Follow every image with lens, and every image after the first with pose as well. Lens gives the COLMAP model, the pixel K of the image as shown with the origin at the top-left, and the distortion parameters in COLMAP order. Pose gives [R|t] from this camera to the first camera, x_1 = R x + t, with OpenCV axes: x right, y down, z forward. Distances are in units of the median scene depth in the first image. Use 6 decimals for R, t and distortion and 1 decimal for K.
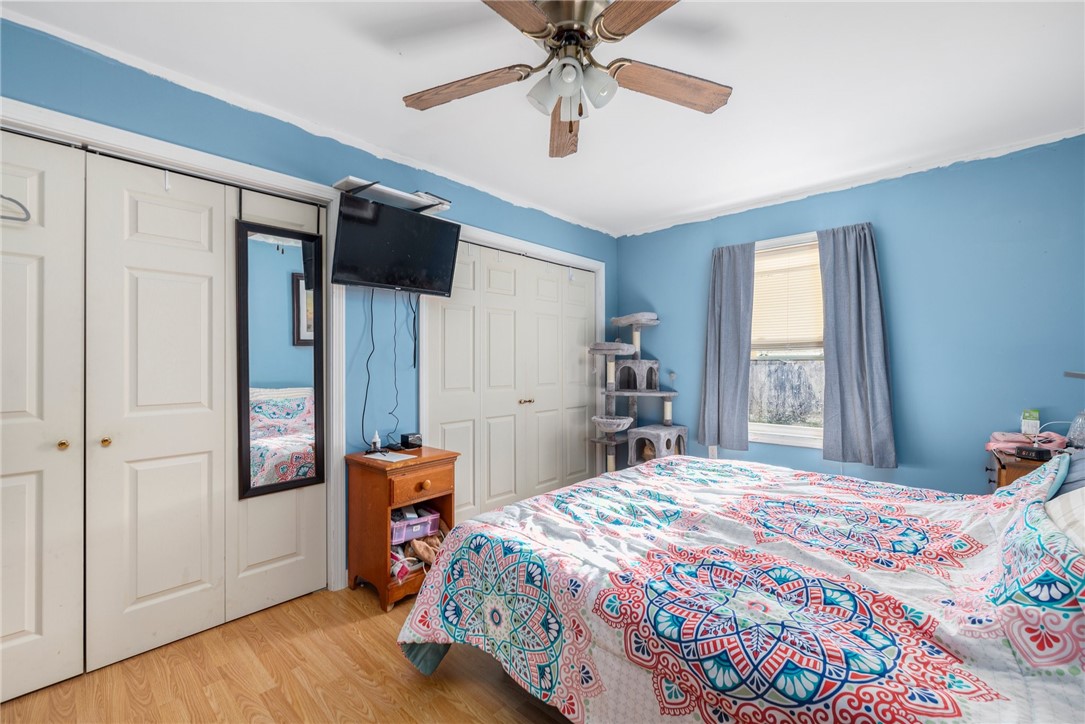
lens RADIAL K [[460.0, 0, 545.5], [0, 460.0, 357.3], [0, 0, 1]] dist [-0.000349, -0.000067]
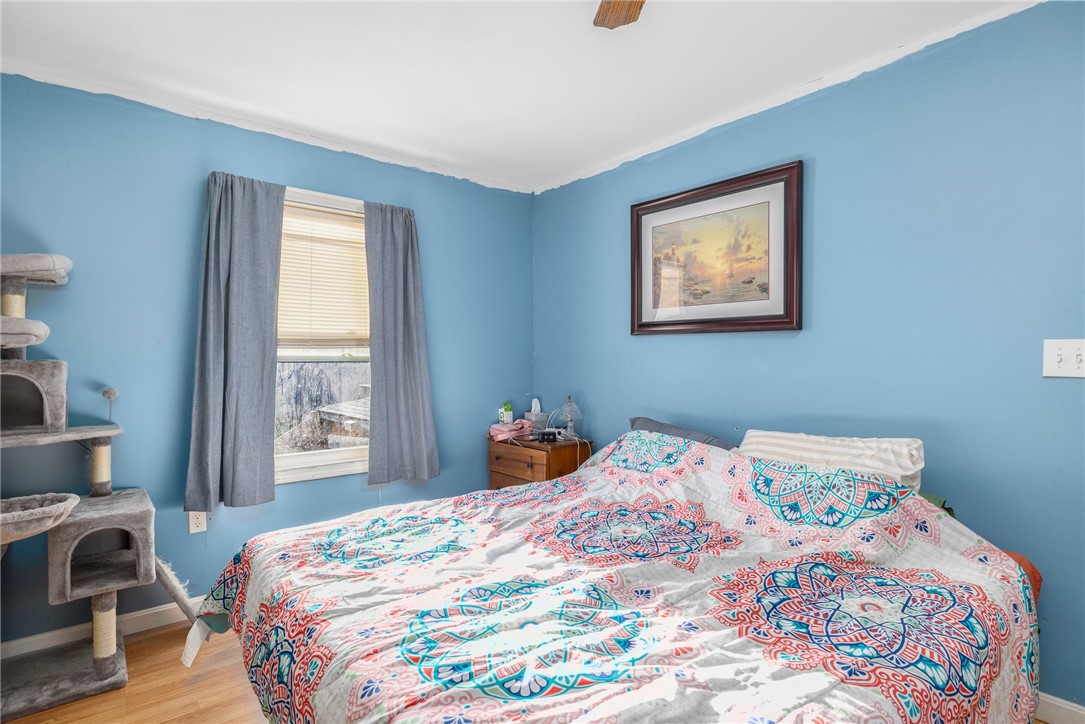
lens RADIAL K [[545.6, 0, 539.1], [0, 545.6, 361.6], [0, 0, 1]] dist [-0.002814, 0.000095]
pose [[0.150826, 0.003299, 0.988555, -0.436473], [-0.006815, 0.999974, -0.002297, 0.007446], [-0.988537, -0.006391, 0.150844, 0.817593]]
